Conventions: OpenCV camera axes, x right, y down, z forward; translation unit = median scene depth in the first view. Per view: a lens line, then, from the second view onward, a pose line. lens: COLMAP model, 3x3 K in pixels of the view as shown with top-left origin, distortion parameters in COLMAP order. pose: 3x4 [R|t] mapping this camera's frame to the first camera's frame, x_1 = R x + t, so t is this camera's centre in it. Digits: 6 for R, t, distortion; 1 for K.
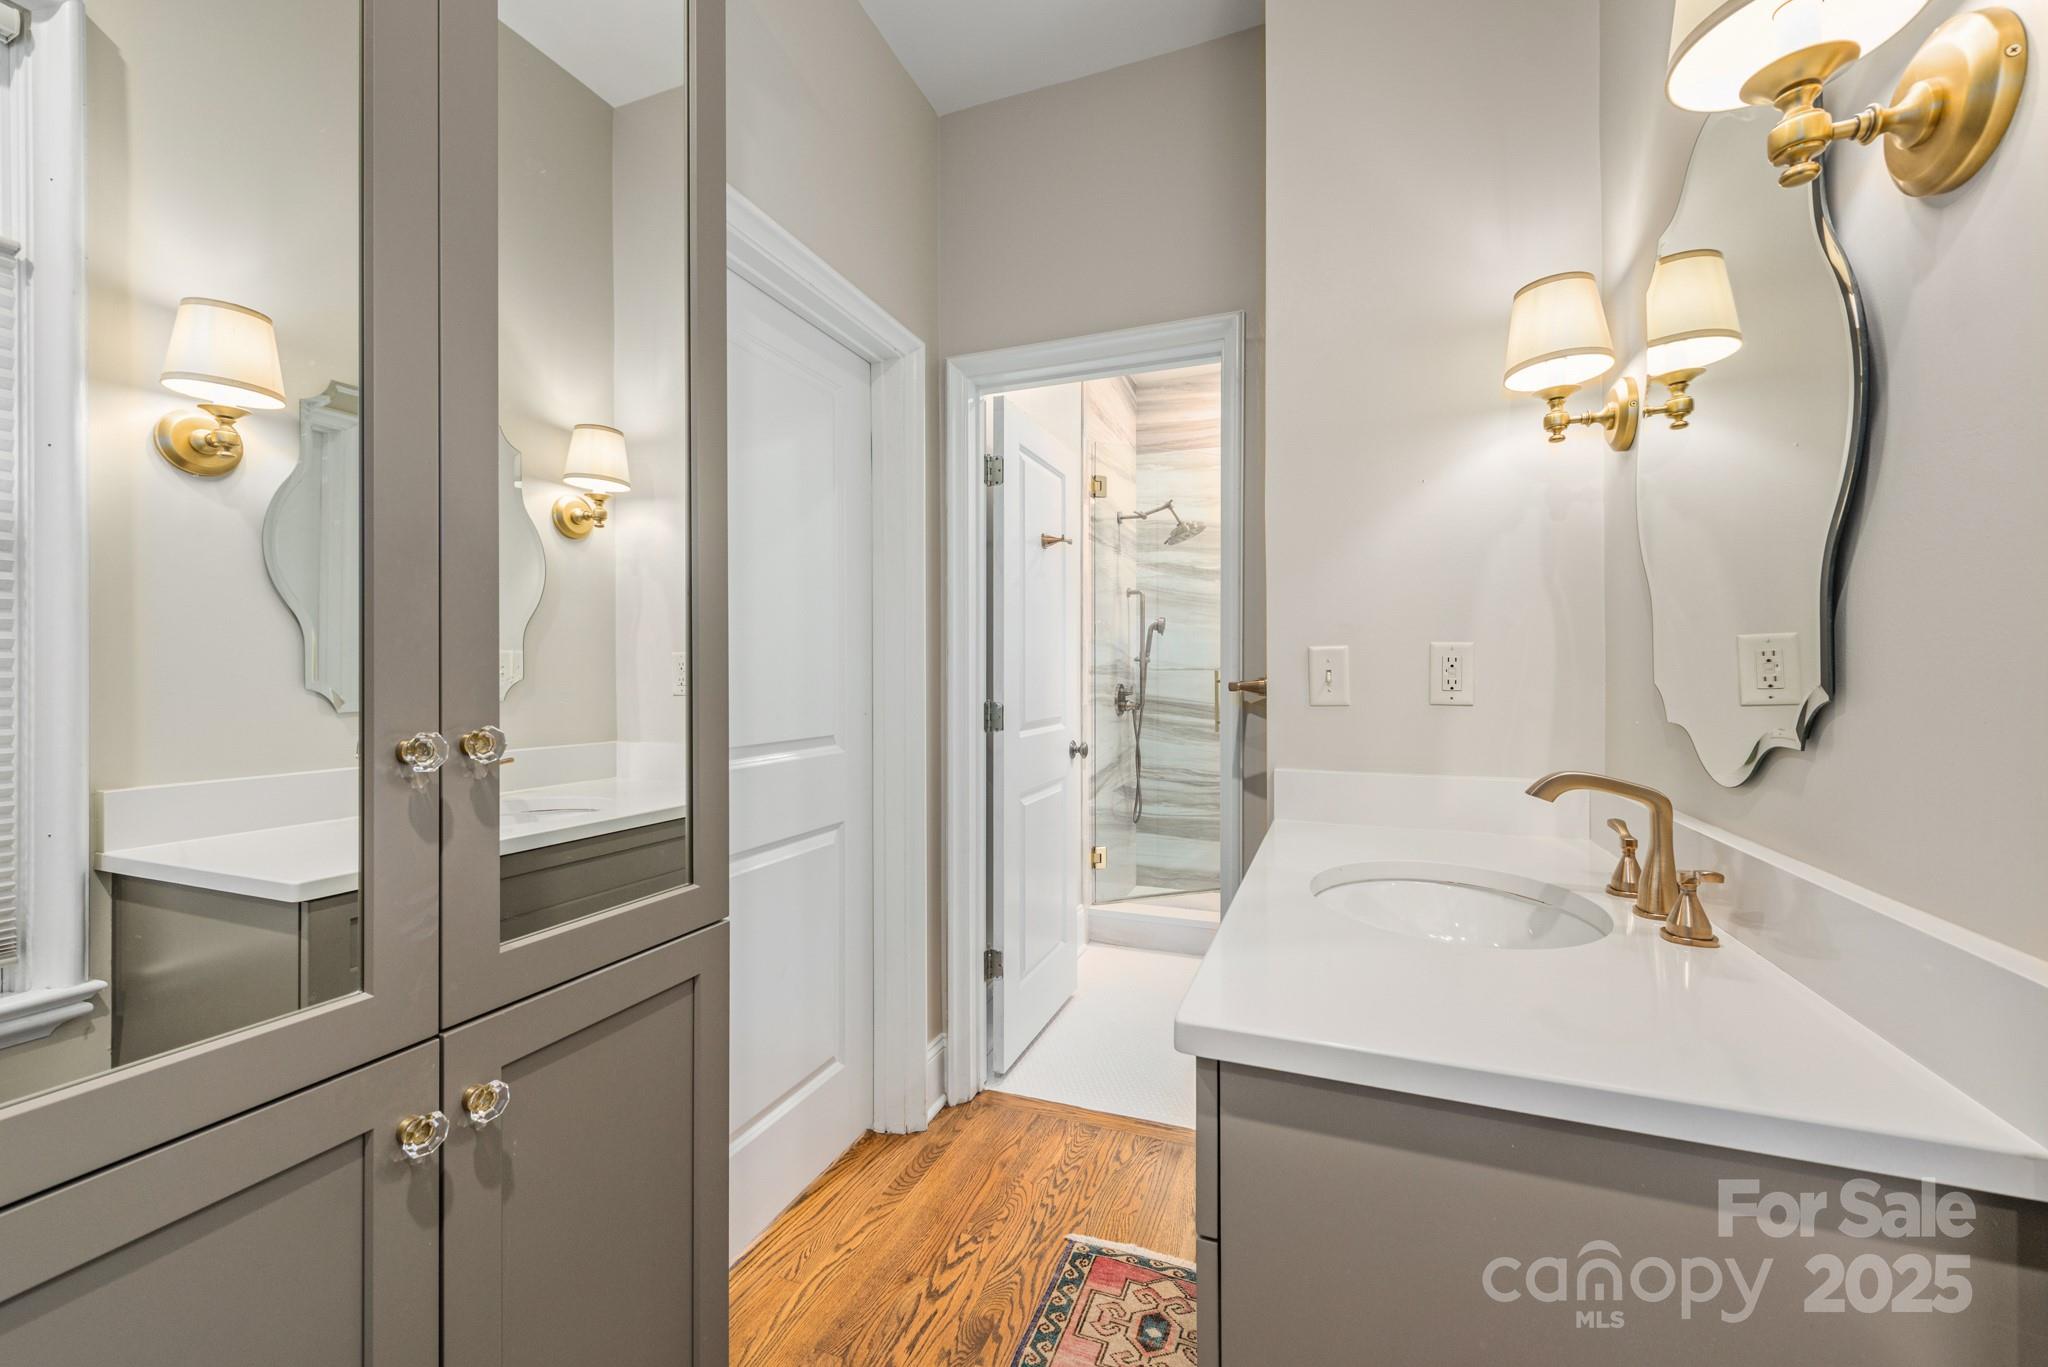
lens RADIAL K [[798.1, 0, 1025.7], [0, 798.1, 669.6], [0, 0, 1]] dist [0.009120, -0.002703]
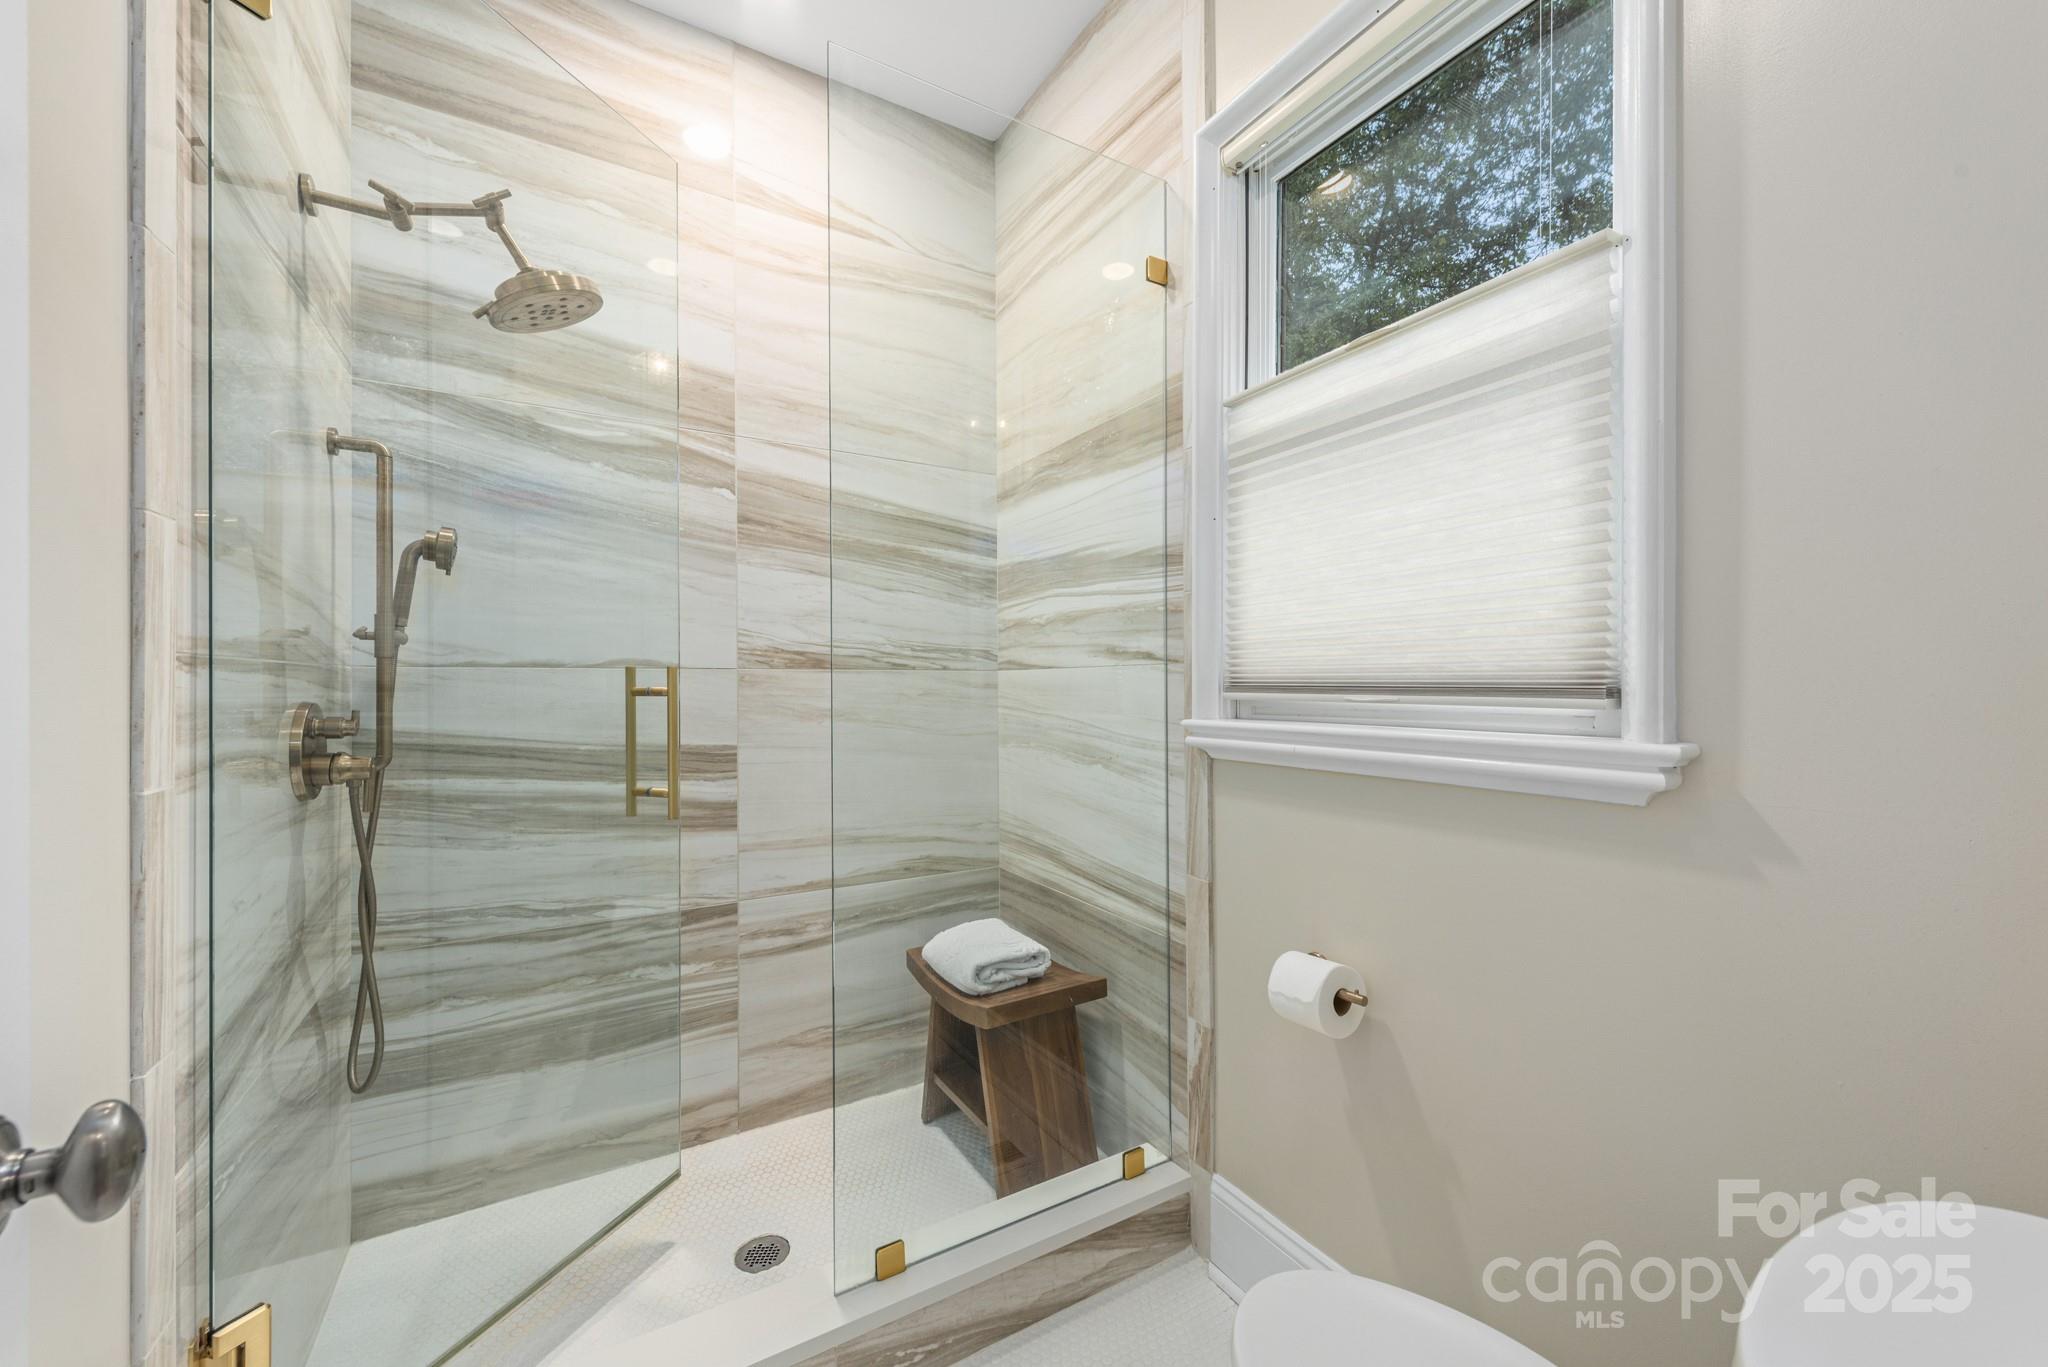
lens RADIAL K [[798.1, 0, 1027.7], [0, 798.1, 688.5], [0, 0, 1]] dist [0.009120, -0.002703]
pose [[0.615241, -0.002987, 0.788333, 0.068956], [-0.003067, 0.999976, 0.006183, 0.015201], [-0.788333, -0.006221, 0.615217, 0.976562]]
